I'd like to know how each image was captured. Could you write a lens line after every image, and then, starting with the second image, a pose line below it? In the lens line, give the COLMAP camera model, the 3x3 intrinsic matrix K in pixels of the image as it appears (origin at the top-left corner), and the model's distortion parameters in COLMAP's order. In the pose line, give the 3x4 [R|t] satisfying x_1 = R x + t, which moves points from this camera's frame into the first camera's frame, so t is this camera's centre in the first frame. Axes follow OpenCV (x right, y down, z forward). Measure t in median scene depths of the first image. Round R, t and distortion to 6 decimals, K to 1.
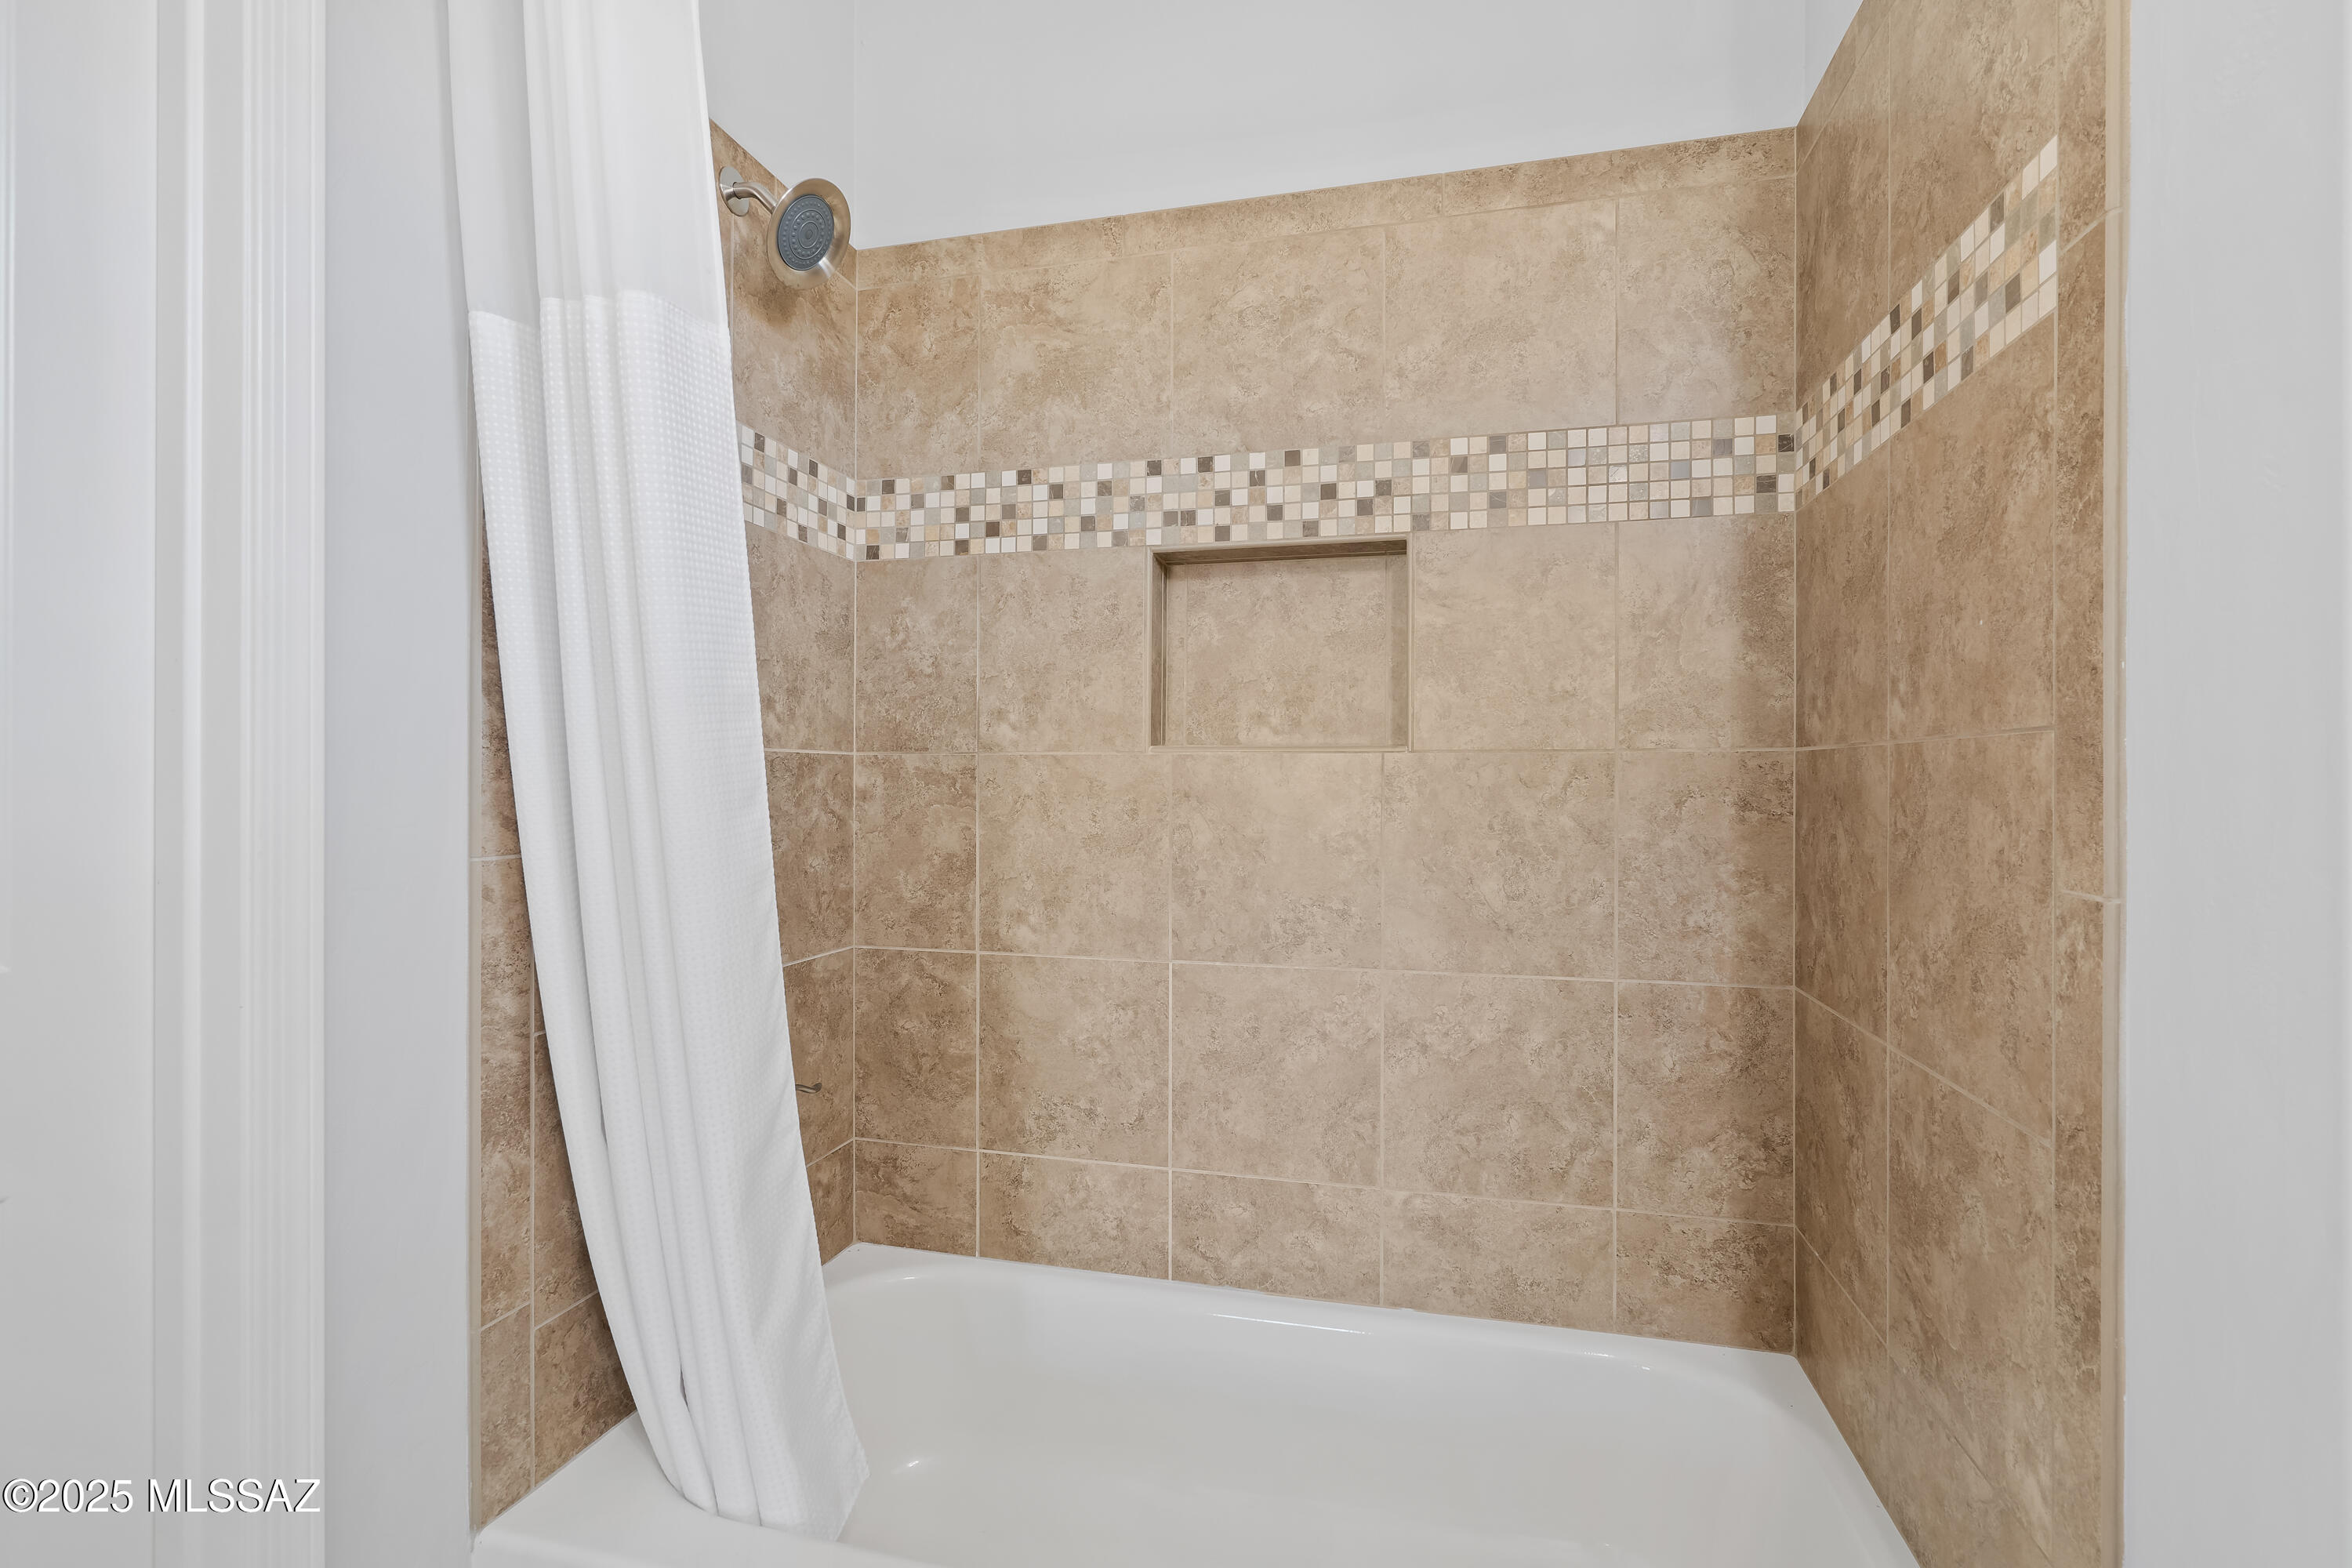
lens RADIAL K [[1061.7, 0, 1184.9], [0, 1061.7, 779.7], [0, 0, 1]] dist [-0.011046, 0.006096]
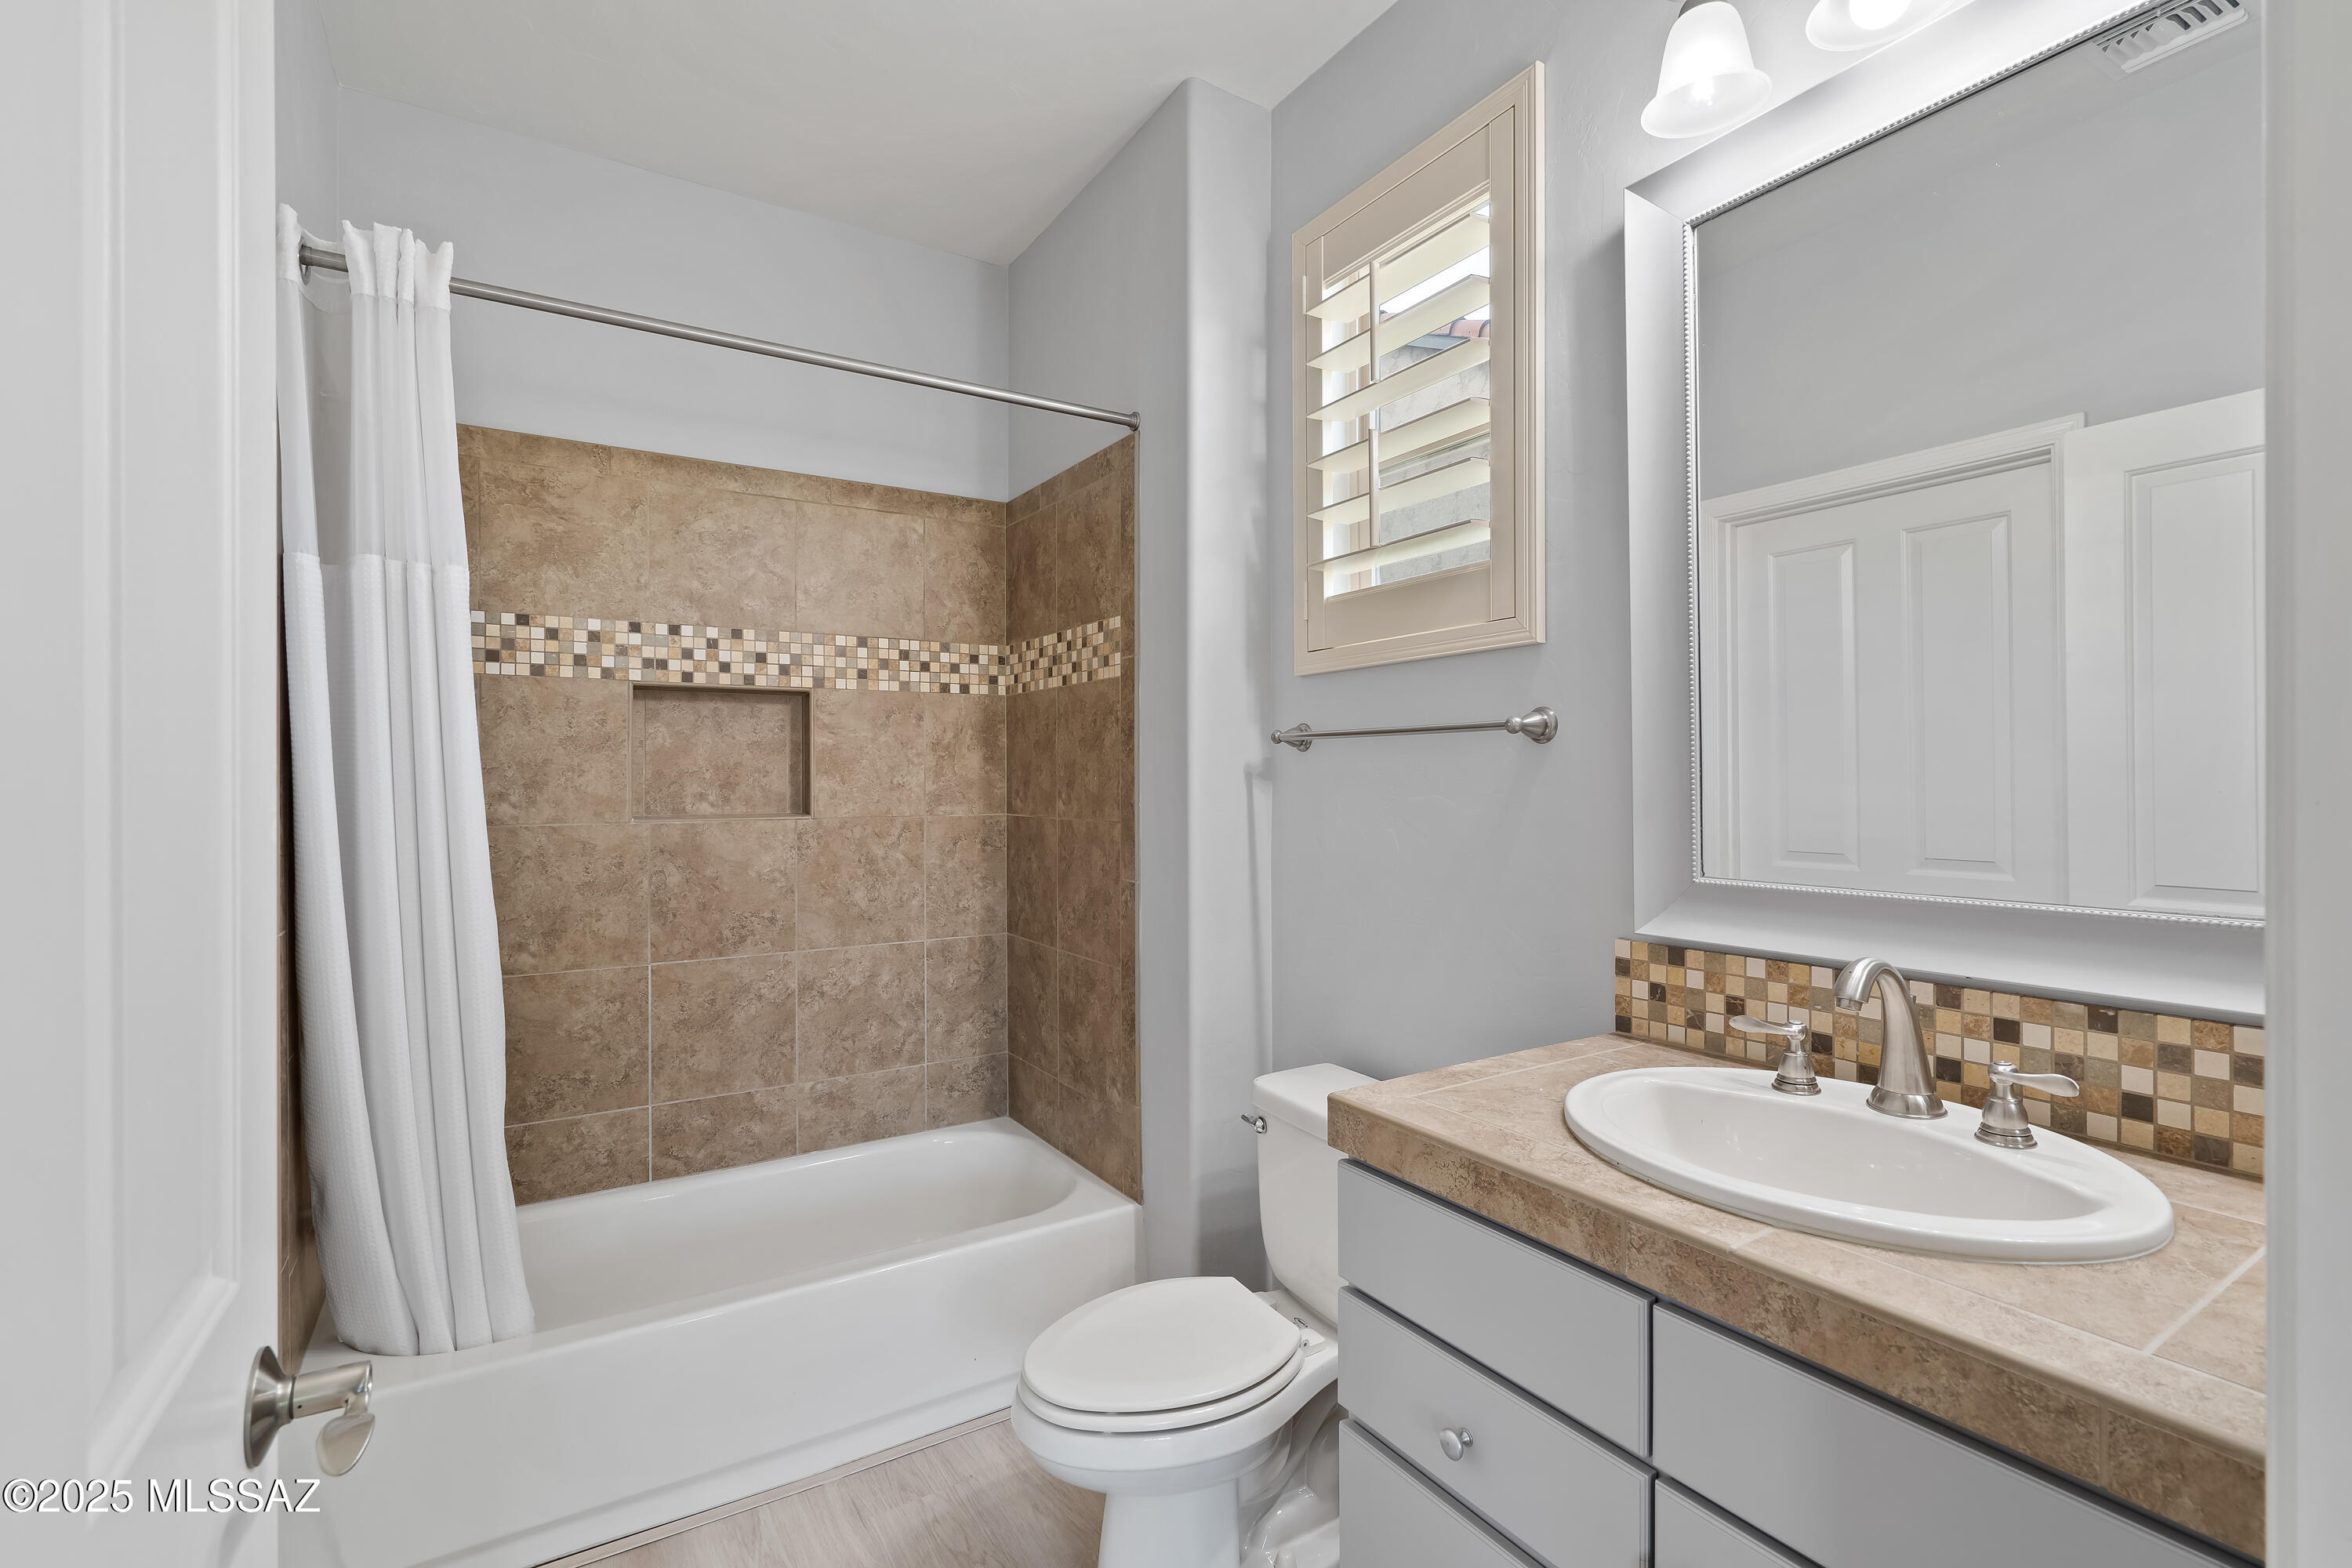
lens RADIAL K [[1061.7, 0, 1184.9], [0, 1061.7, 779.7], [0, 0, 1]] dist [-0.011046, 0.006096]
pose [[0.687507, -0.004999, 0.726161, -0.605197], [0.004419, 0.999987, 0.002701, -0.091191], [-0.726164, 0.001352, 0.687520, -0.584258]]
